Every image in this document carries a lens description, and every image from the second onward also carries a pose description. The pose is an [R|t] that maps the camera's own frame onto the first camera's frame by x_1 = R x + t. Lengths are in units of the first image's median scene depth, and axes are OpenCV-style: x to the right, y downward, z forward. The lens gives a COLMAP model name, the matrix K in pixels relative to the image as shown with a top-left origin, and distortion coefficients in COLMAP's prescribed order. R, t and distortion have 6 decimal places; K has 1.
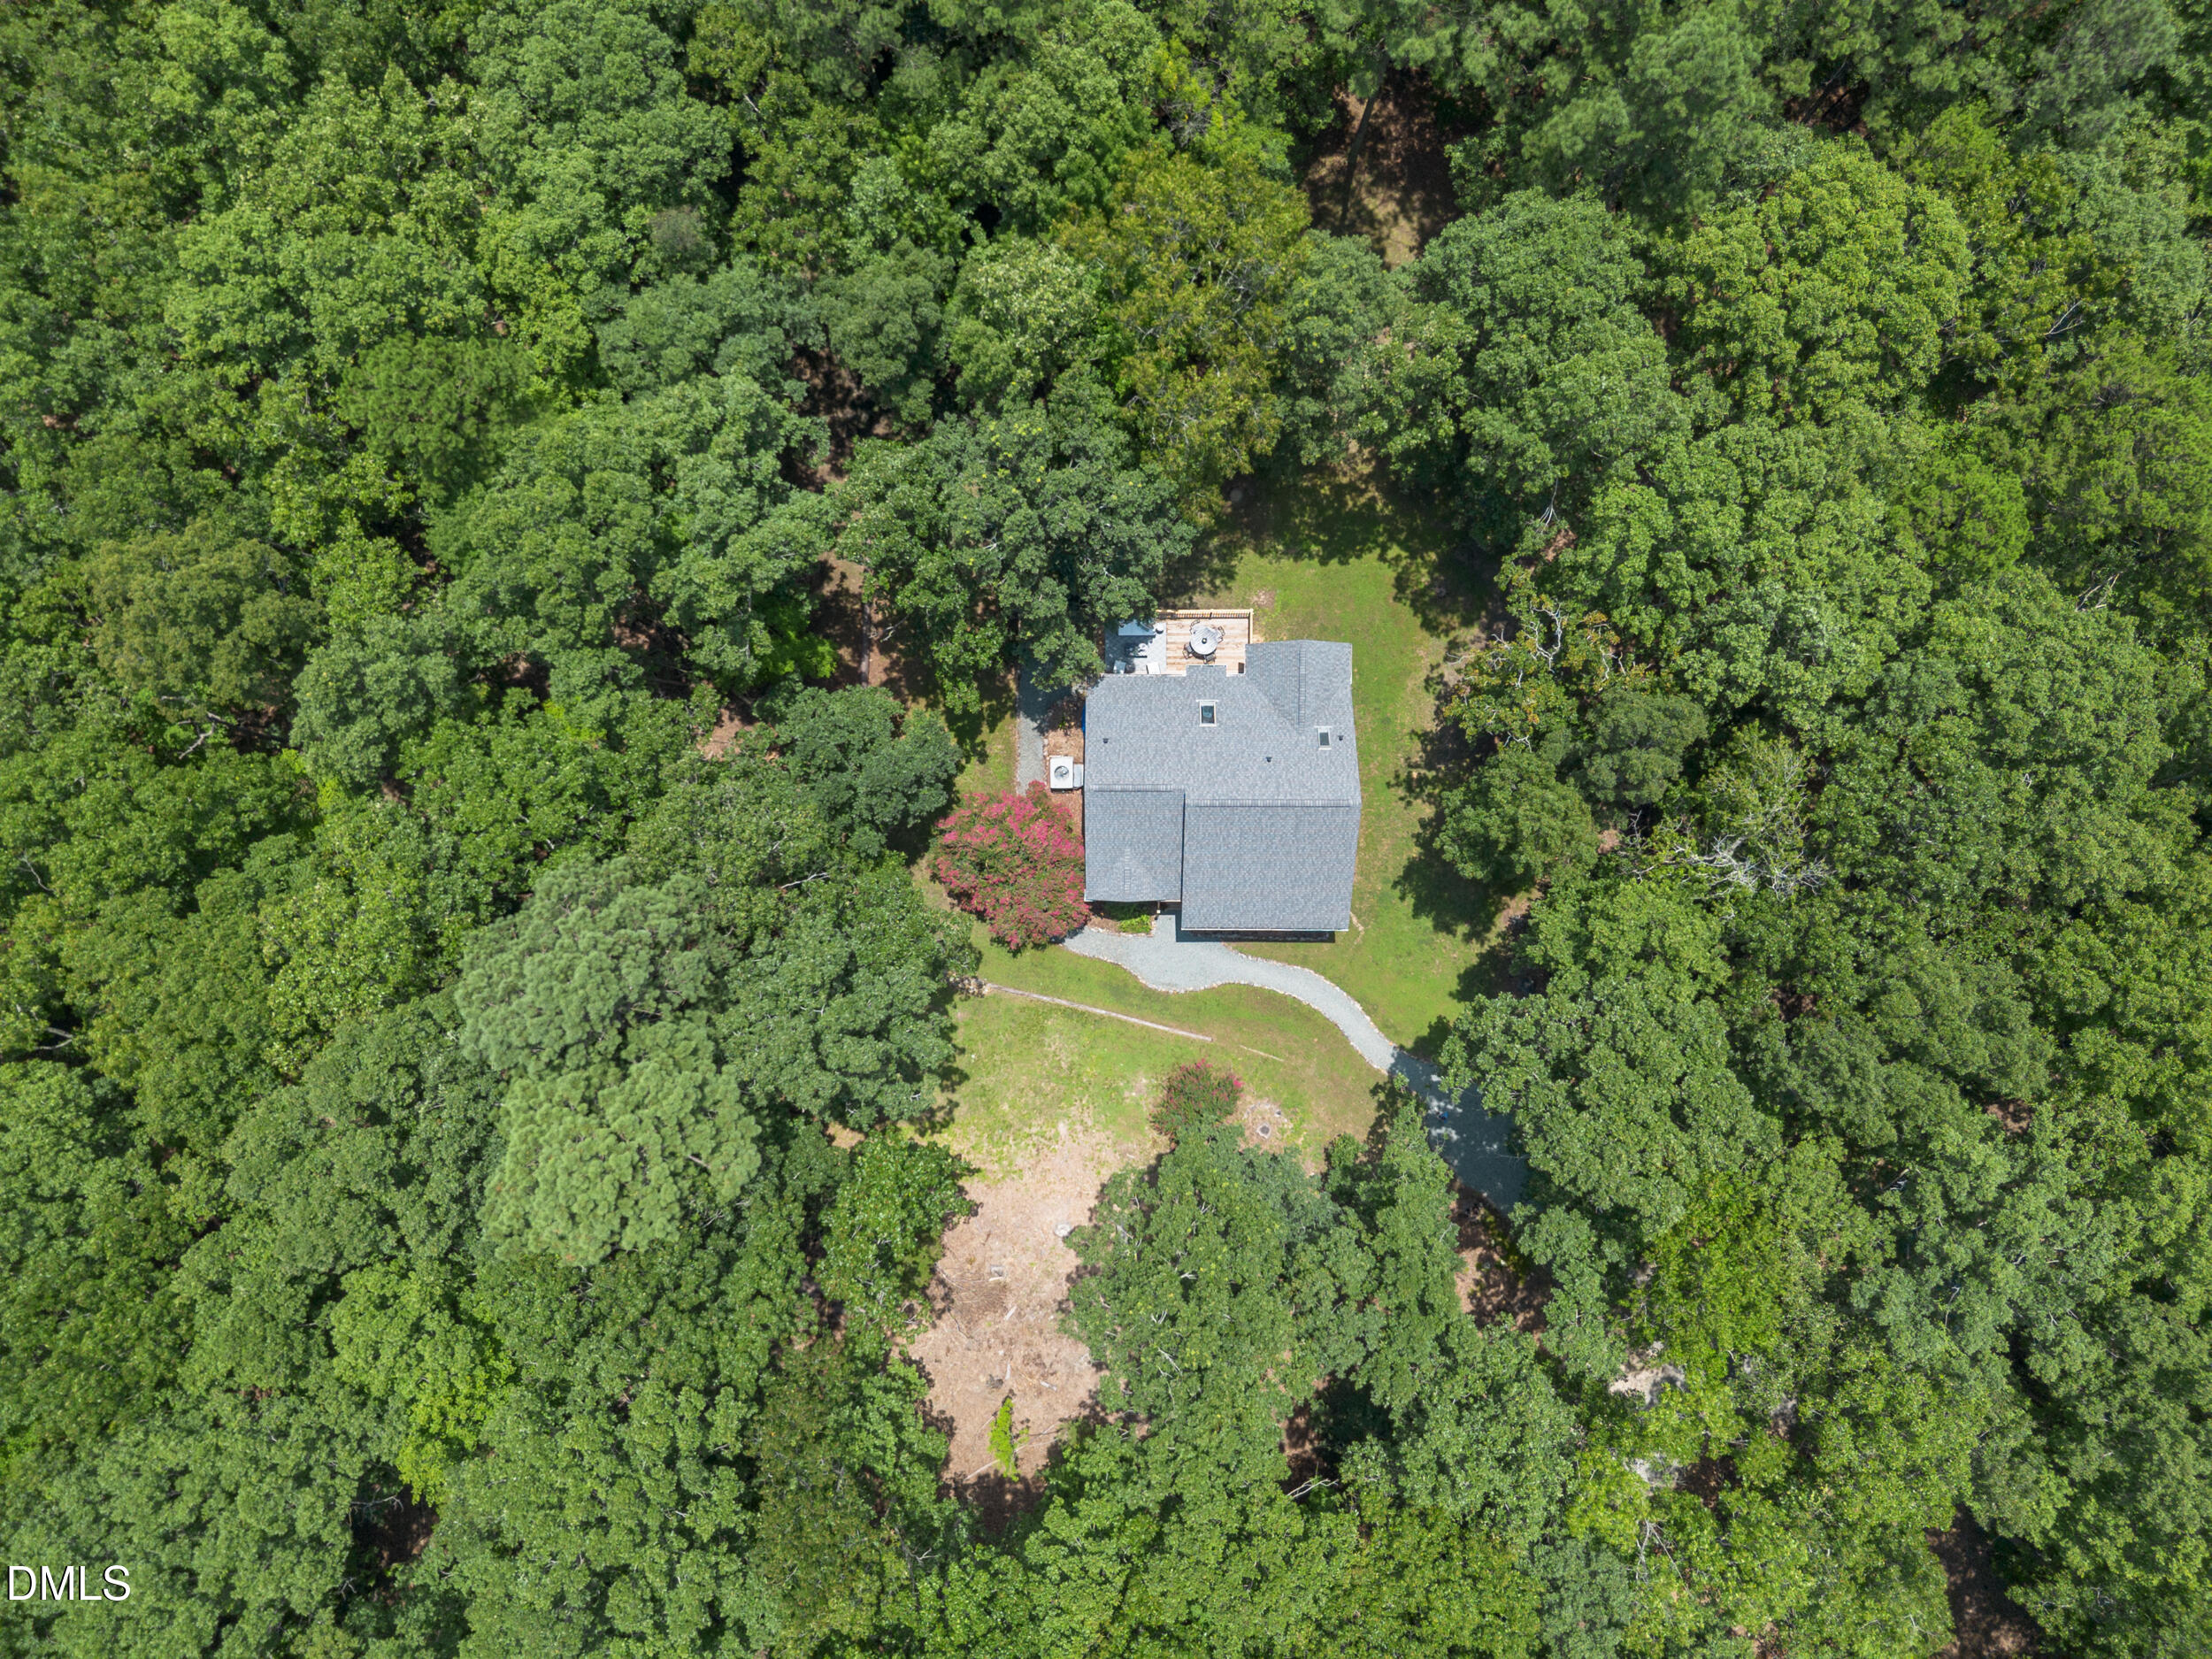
lens RADIAL K [[1549.5, 0, 1102.5], [0, 1549.5, 893.8], [0, 0, 1]] dist [0.060852, 0.000012]
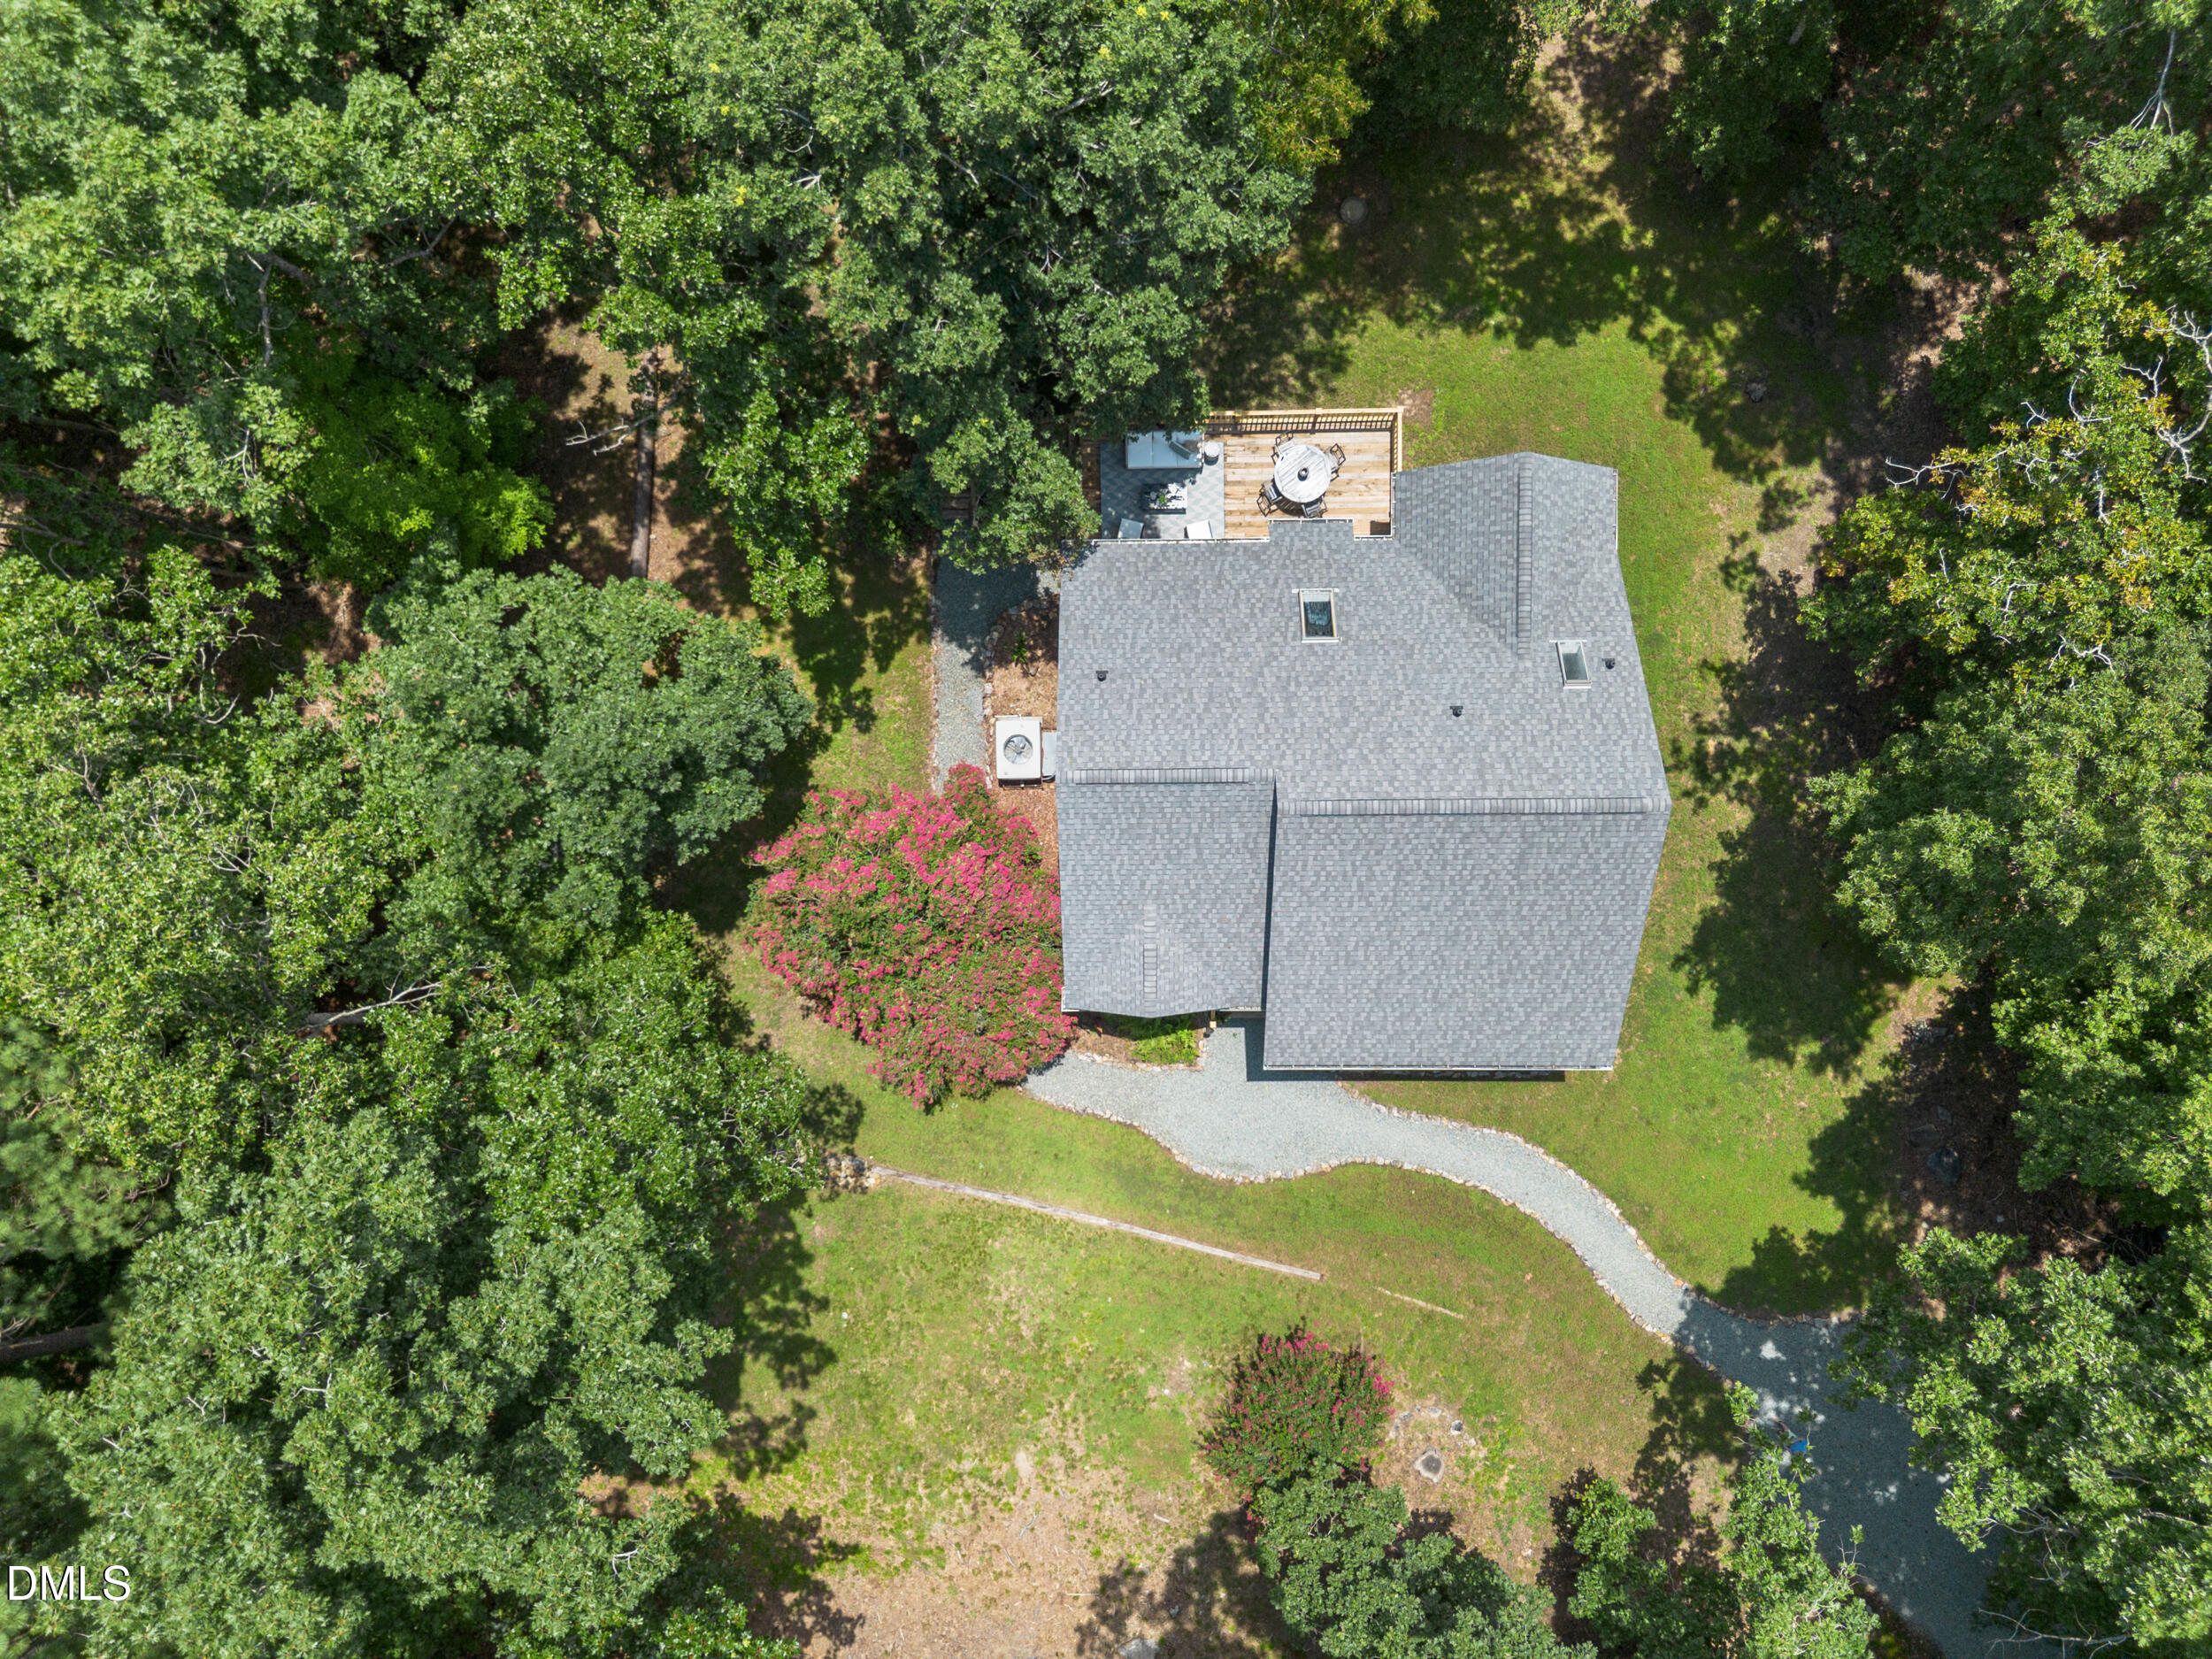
lens RADIAL K [[1558.2, 0, 1106.0], [0, 1558.2, 829.5], [0, 0, 1]] dist [0.000638, -0.000429]
pose [[0.999916, -0.008467, -0.009833, 0.007283], [0.008088, 0.999246, -0.037962, -0.031988], [0.010147, 0.037880, 0.999231, 0.493267]]
